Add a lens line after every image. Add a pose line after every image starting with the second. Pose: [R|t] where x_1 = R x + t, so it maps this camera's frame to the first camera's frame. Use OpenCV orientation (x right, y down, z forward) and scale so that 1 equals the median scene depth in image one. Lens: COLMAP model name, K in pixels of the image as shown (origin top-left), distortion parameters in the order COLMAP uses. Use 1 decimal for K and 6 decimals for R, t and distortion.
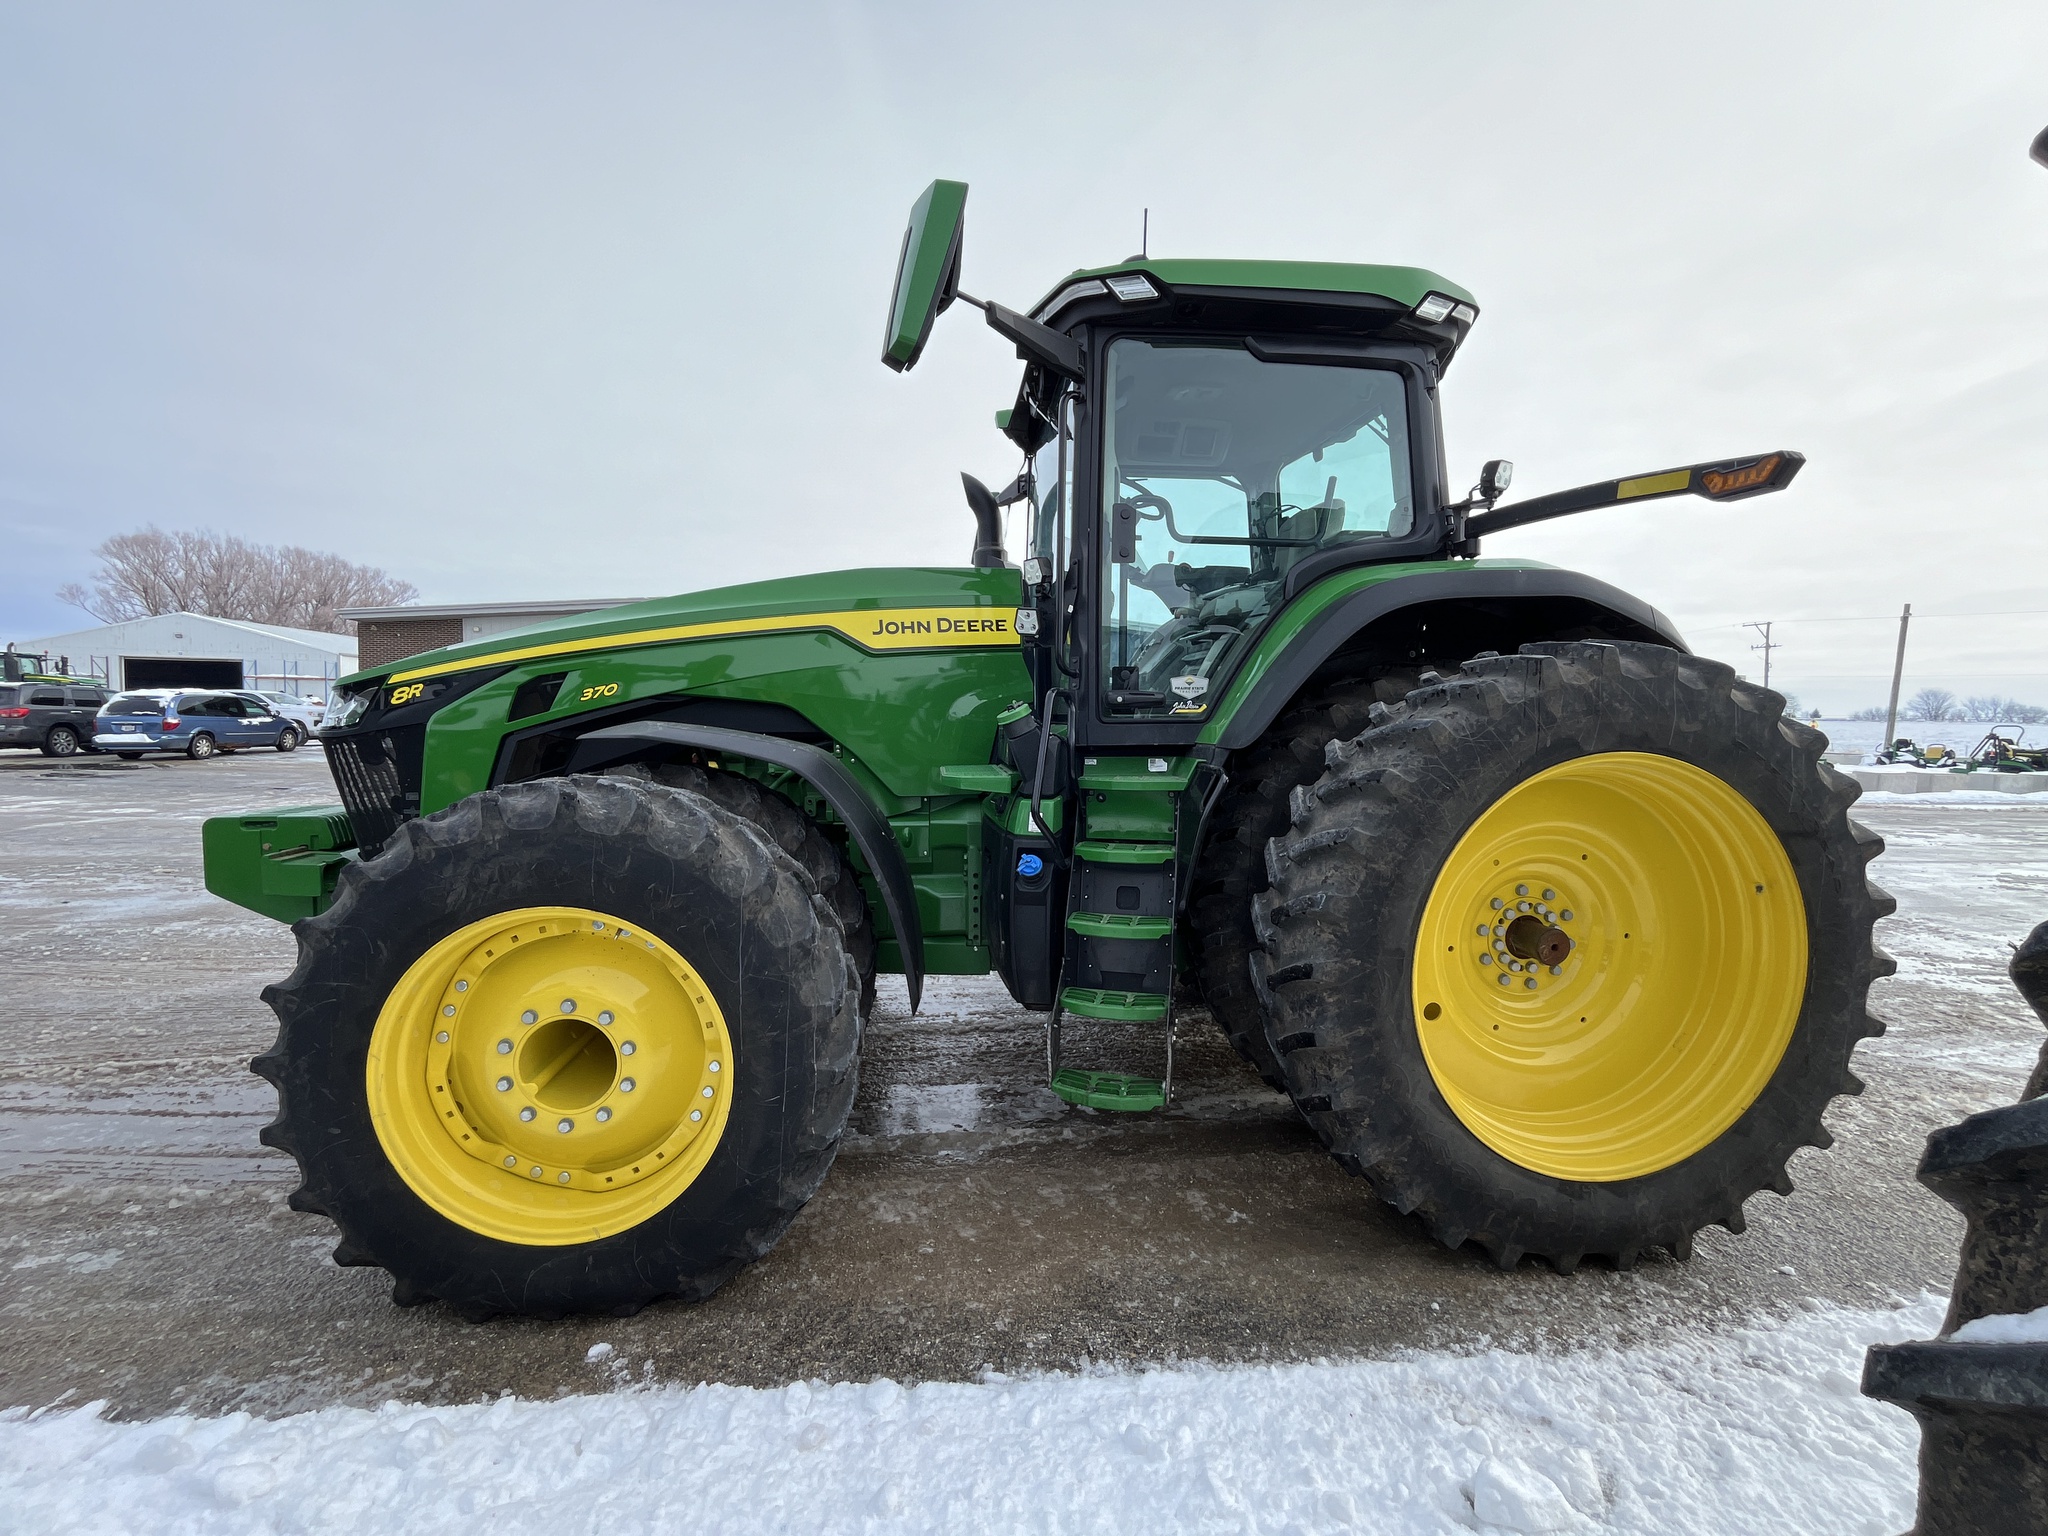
lens RADIAL K [[813.8, 0, 1024.5], [0, 813.8, 758.8], [0, 0, 1]] dist [-0.001569, -0.000378]
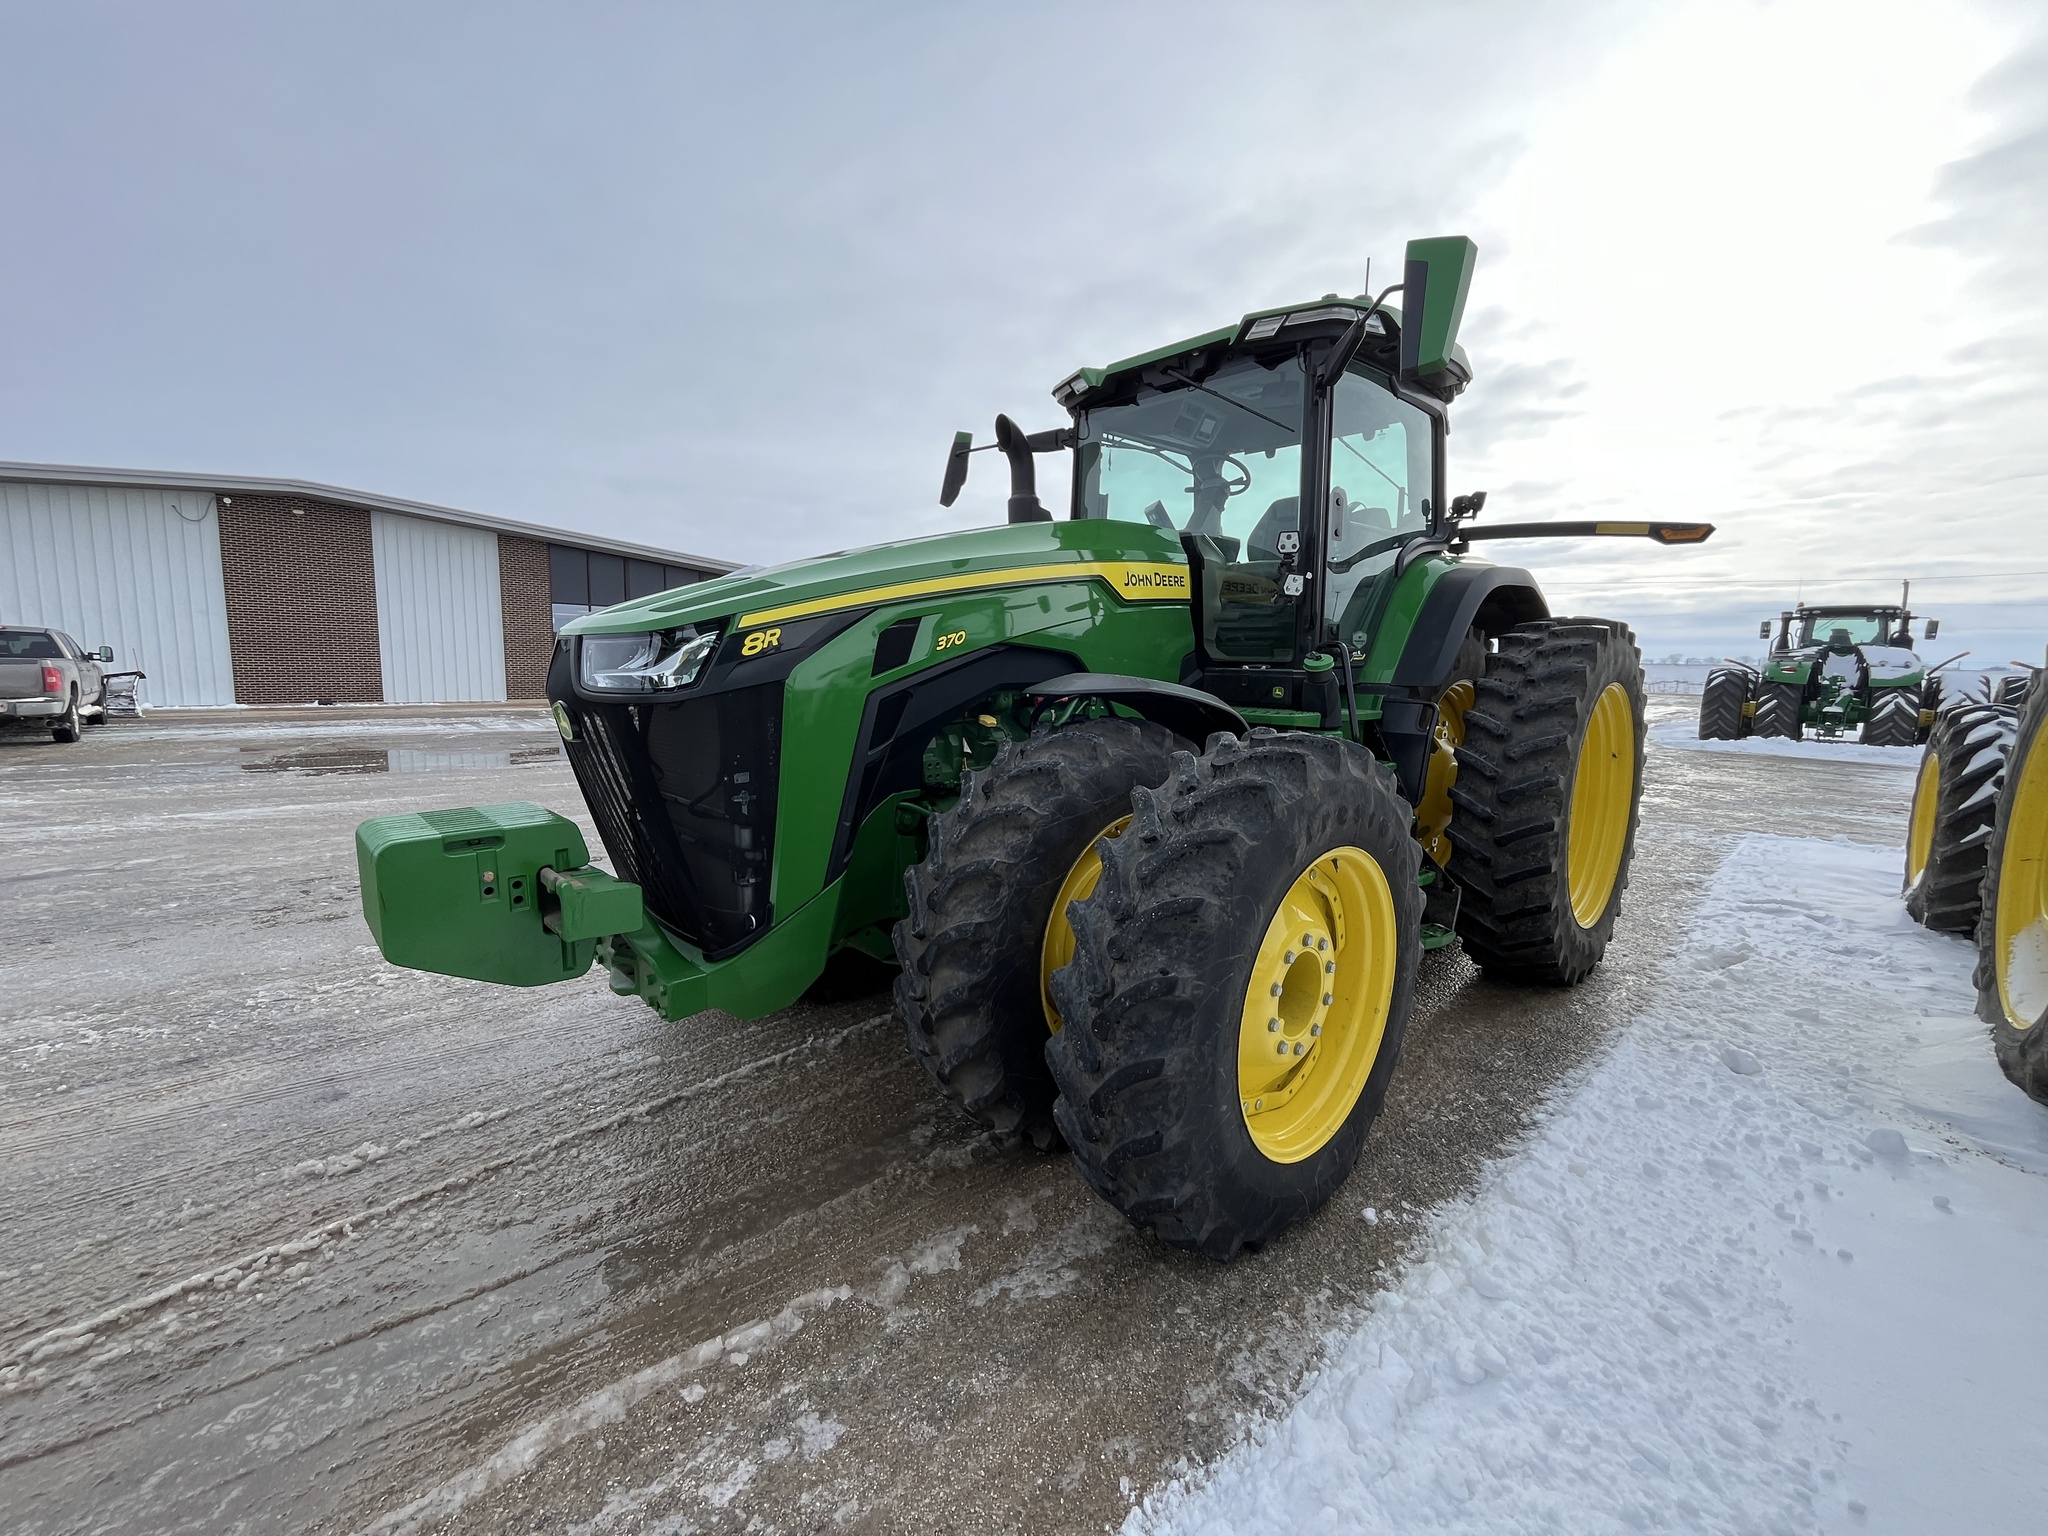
lens RADIAL K [[822.0, 0, 1025.6], [0, 822.0, 752.2], [0, 0, 1]] dist [0.006414, -0.000038]
pose [[0.802751, -0.073634, 0.591751, -1.021226], [0.028440, 0.995945, 0.085350, -0.036141], [-0.595636, -0.051685, 0.801590, 0.240728]]
